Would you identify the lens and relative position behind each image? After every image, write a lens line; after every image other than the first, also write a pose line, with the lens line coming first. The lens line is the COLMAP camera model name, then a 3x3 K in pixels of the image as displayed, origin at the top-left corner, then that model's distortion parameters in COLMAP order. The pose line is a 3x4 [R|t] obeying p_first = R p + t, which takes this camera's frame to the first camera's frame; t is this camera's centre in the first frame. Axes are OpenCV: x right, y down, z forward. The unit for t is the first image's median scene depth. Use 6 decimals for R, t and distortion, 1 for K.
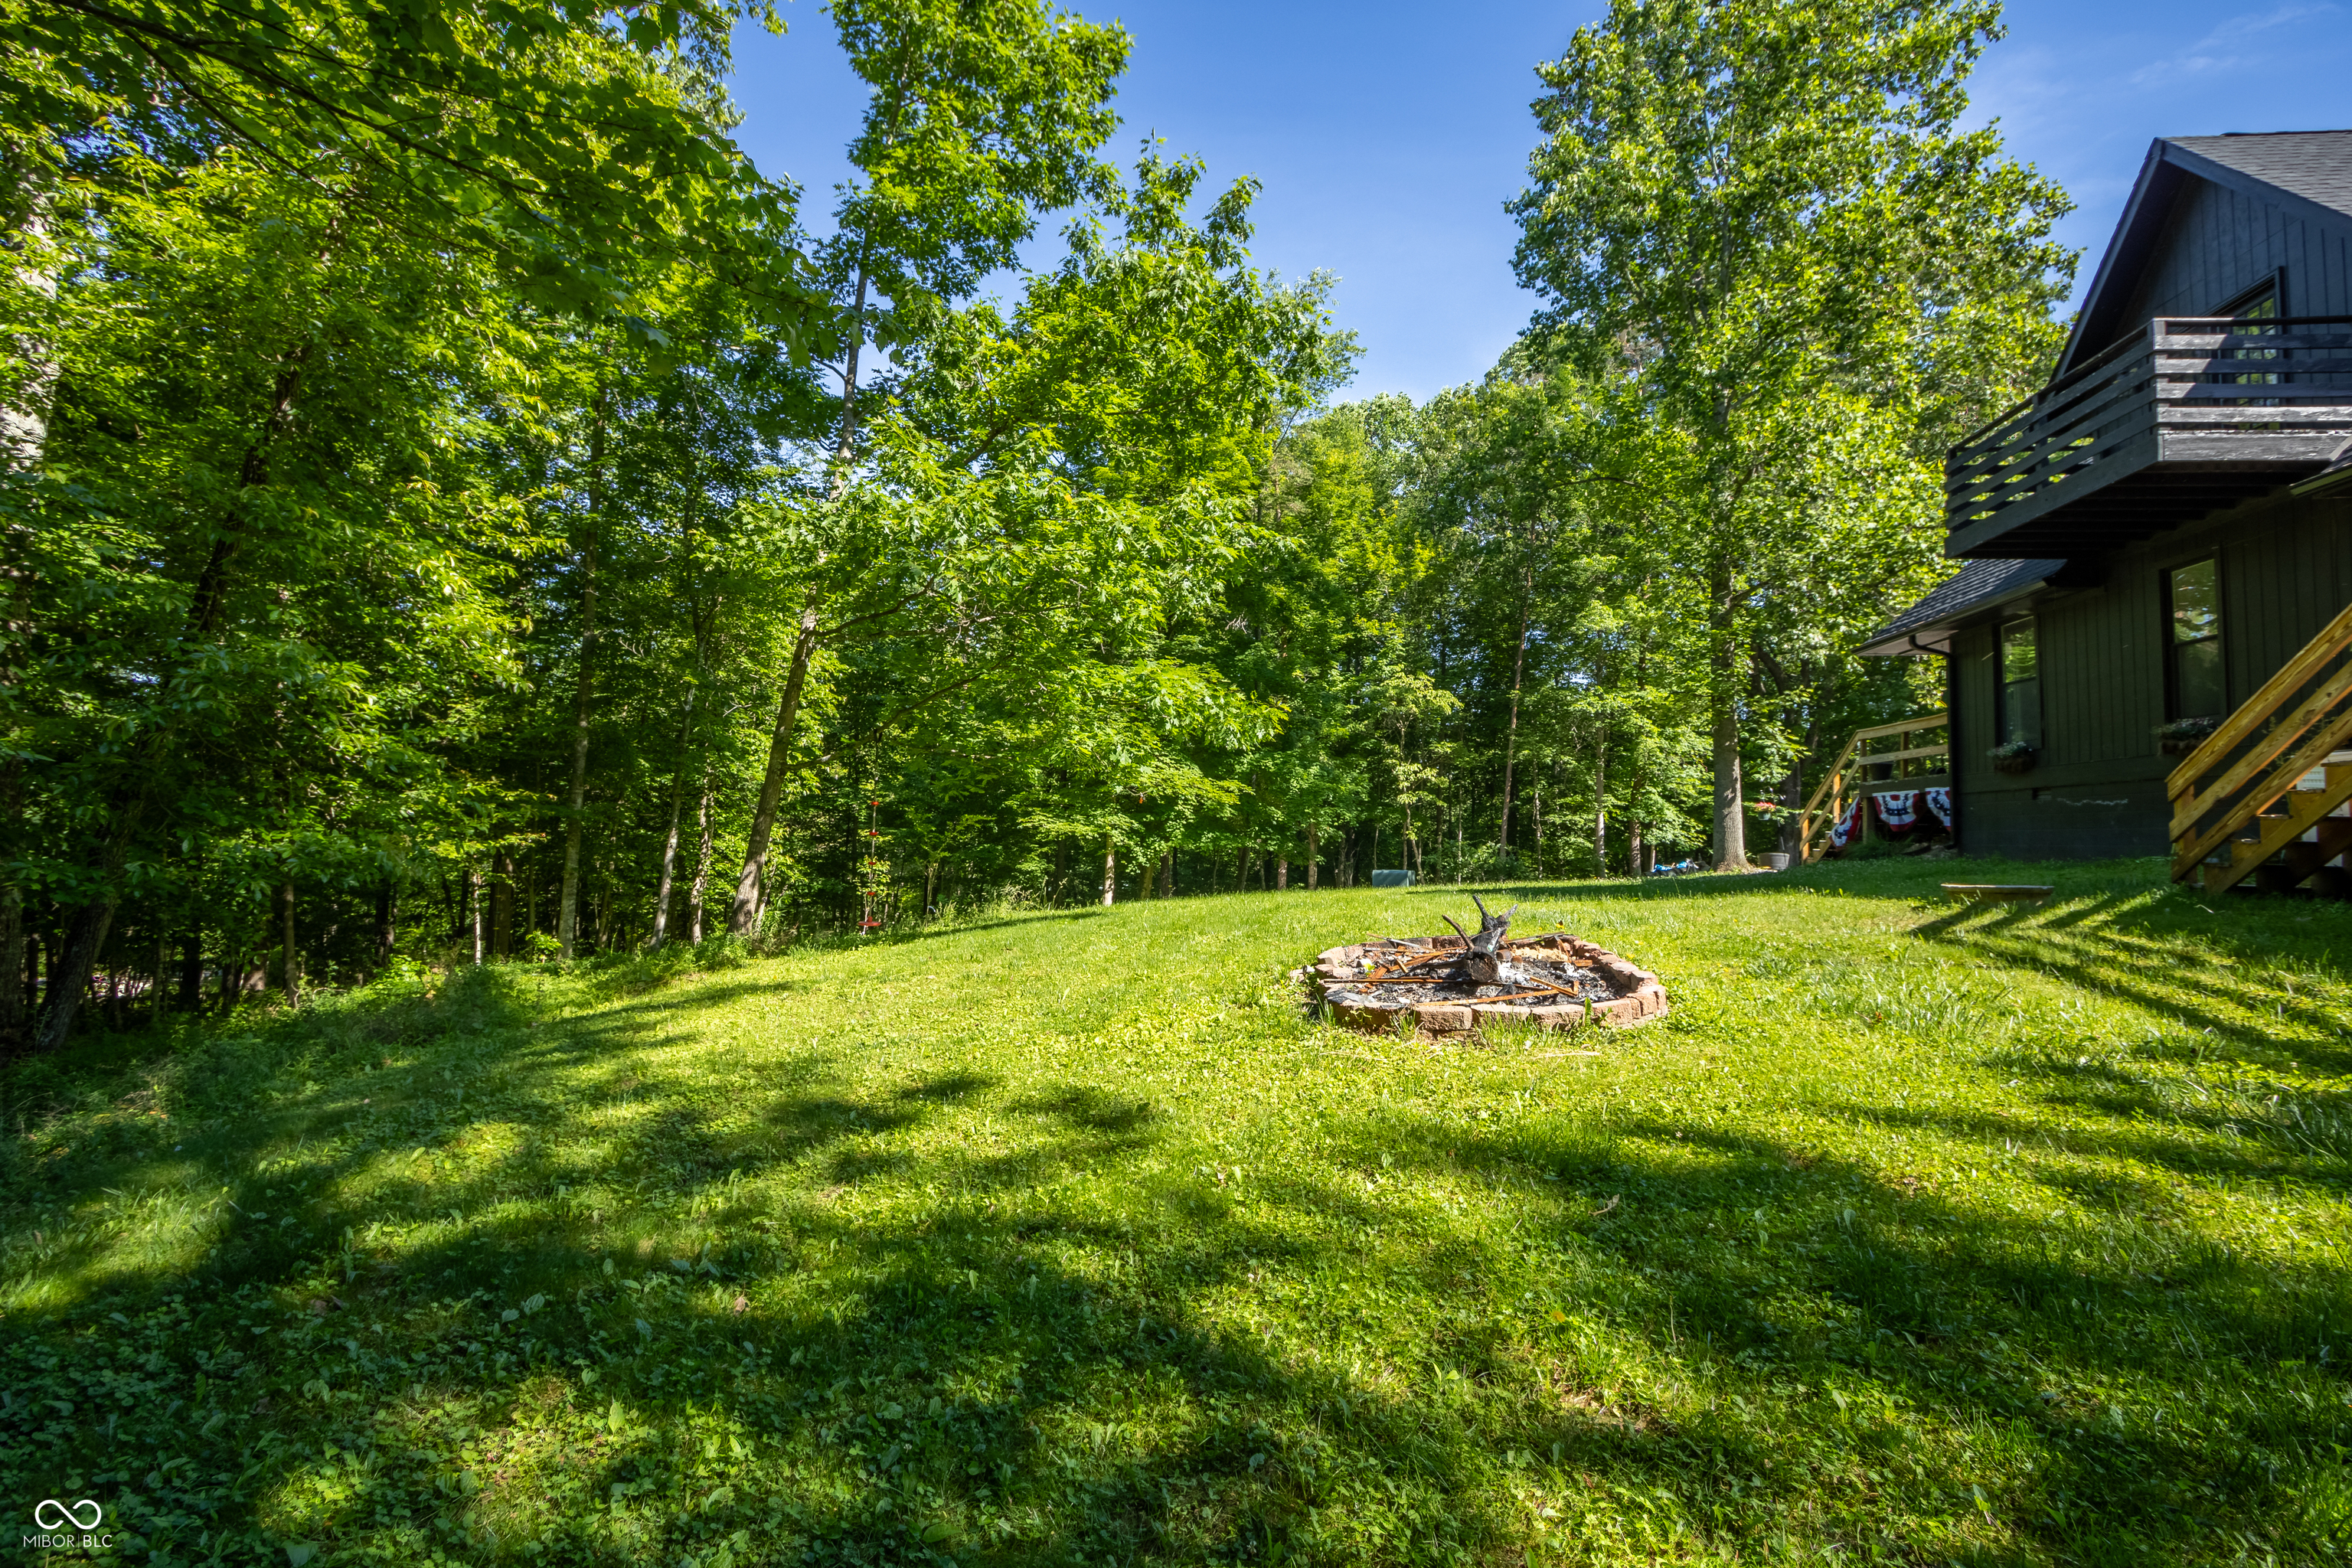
lens RADIAL K [[1114.1, 0, 1176.0], [0, 1114.1, 784.0], [0, 0, 1]] dist [0.000384, -0.000491]
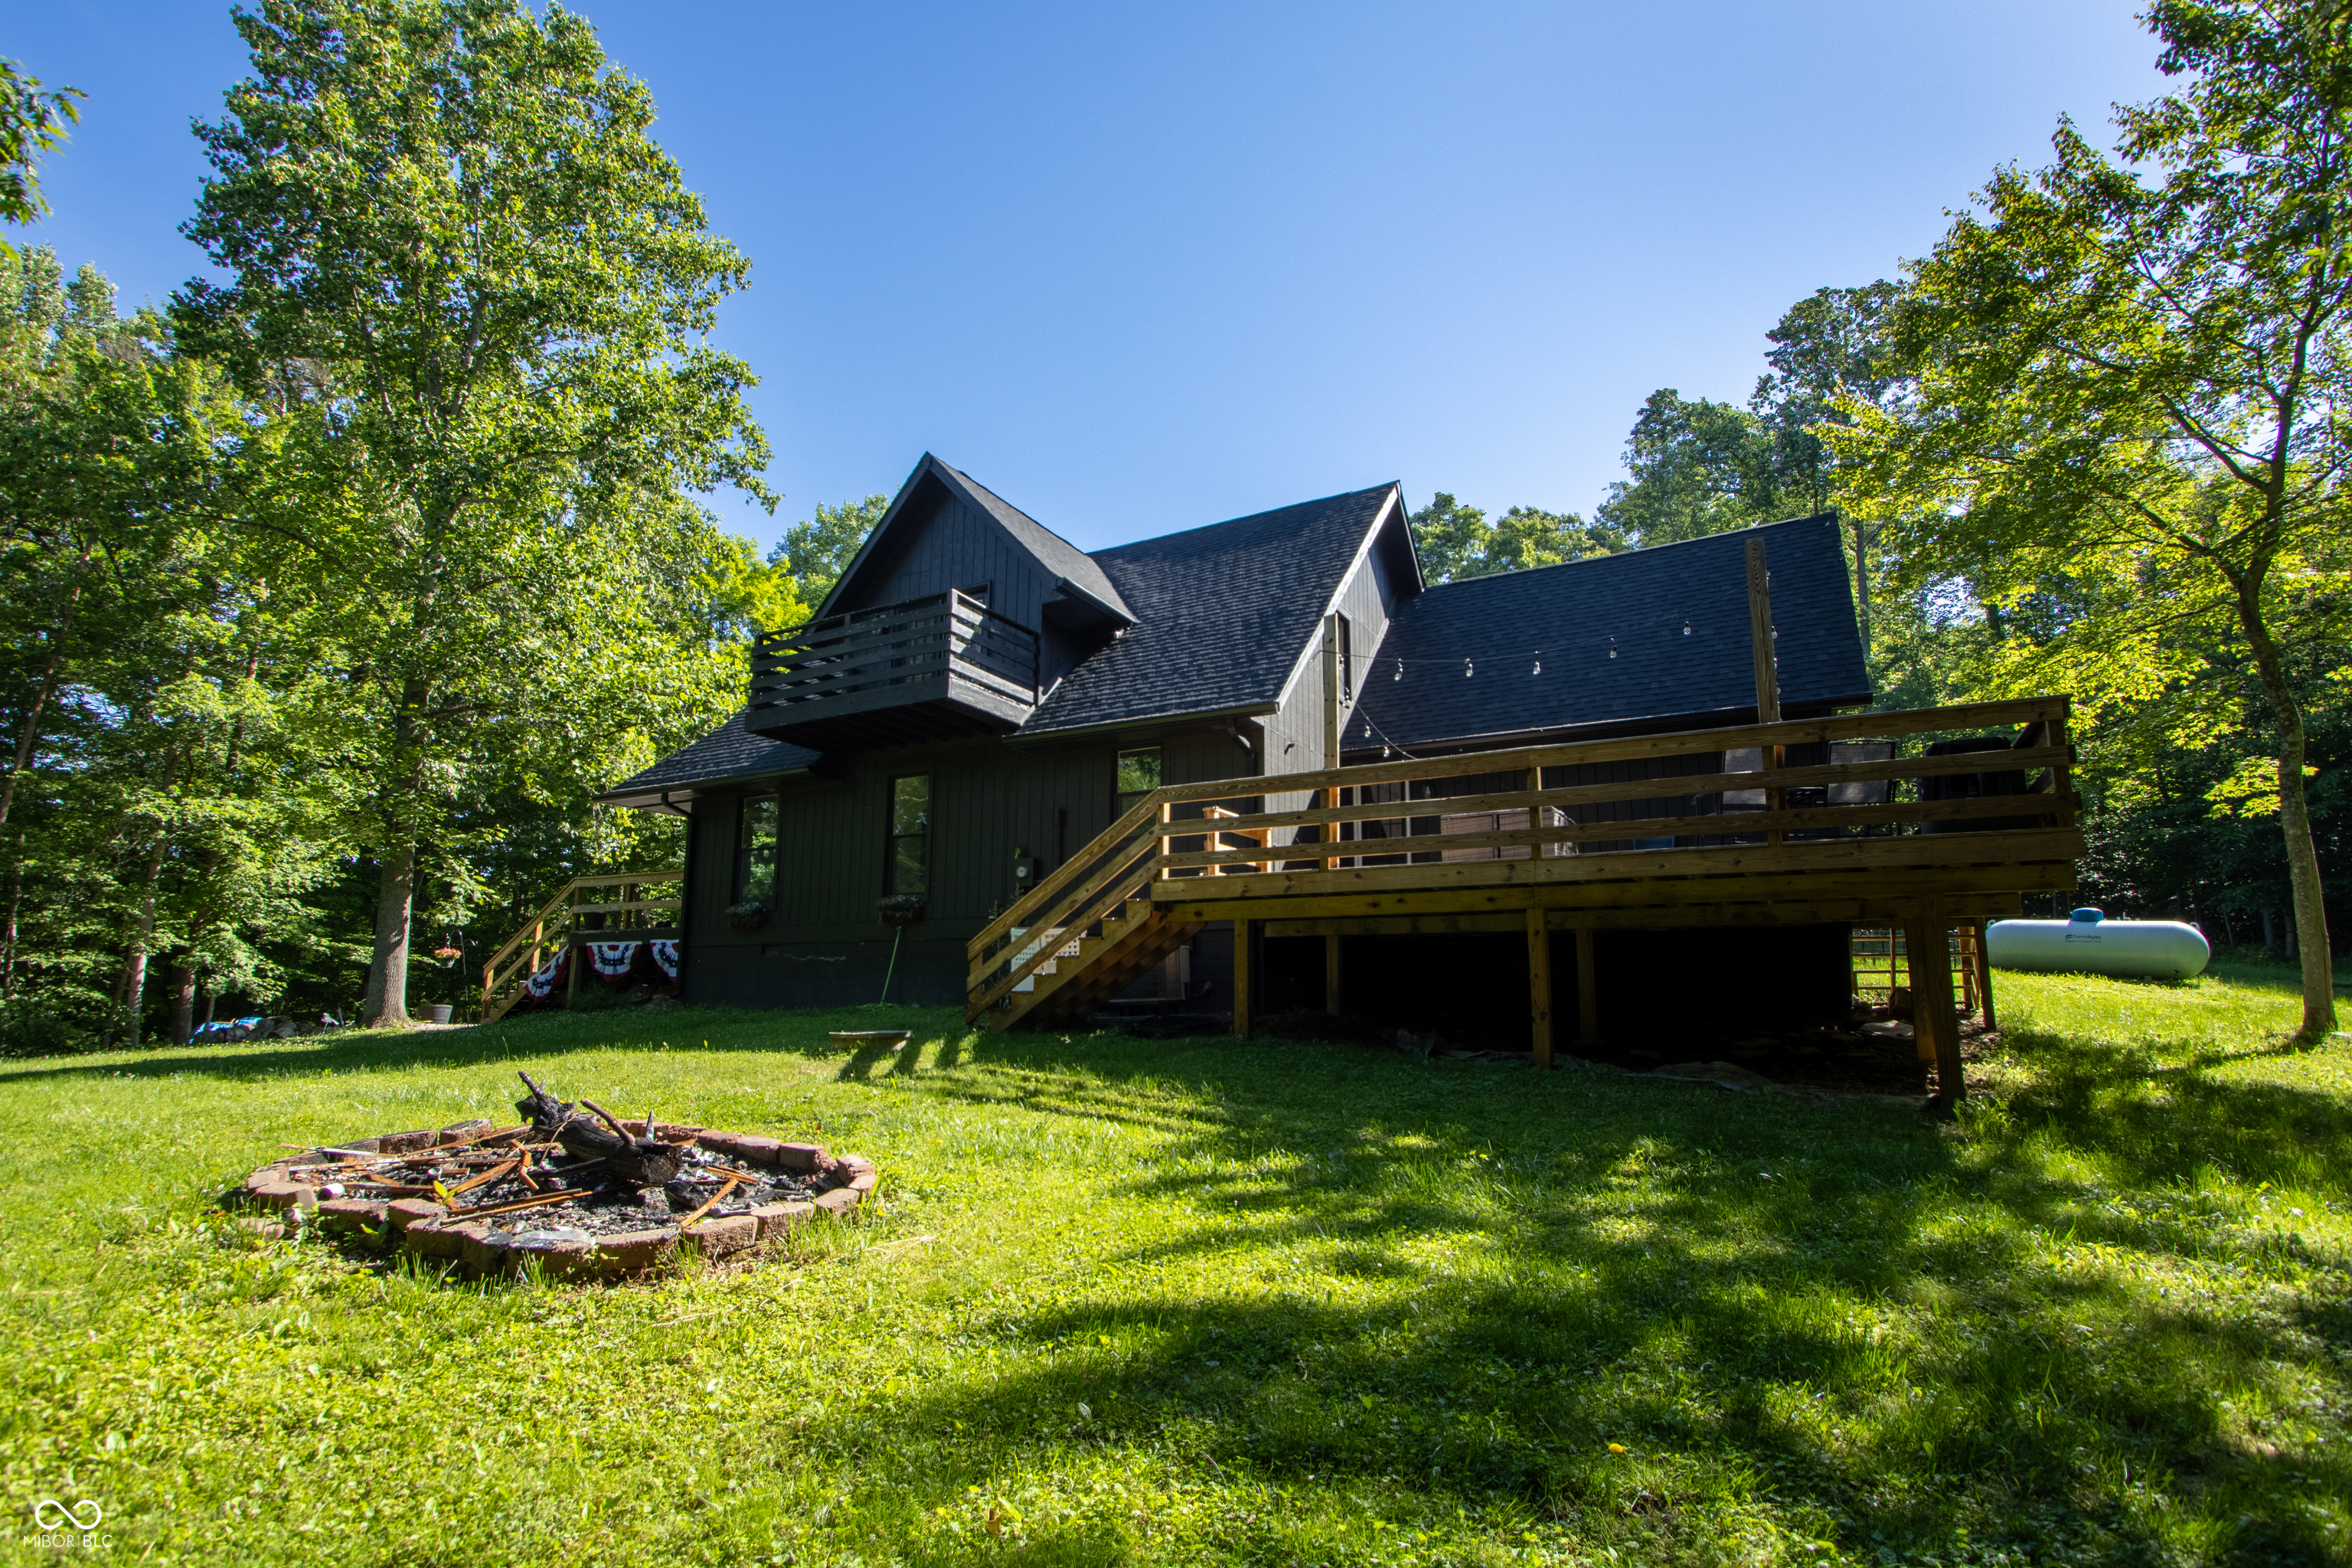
lens RADIAL K [[1154.0, 0, 1173.7], [0, 1154.0, 840.1], [0, 0, 1]] dist [0.000326, 0.000167]
pose [[0.375831, 0.110574, 0.920067, -0.129446], [-0.041343, 0.993868, -0.102556, 0.001328], [-0.925765, 0.000505, 0.378098, 0.135704]]
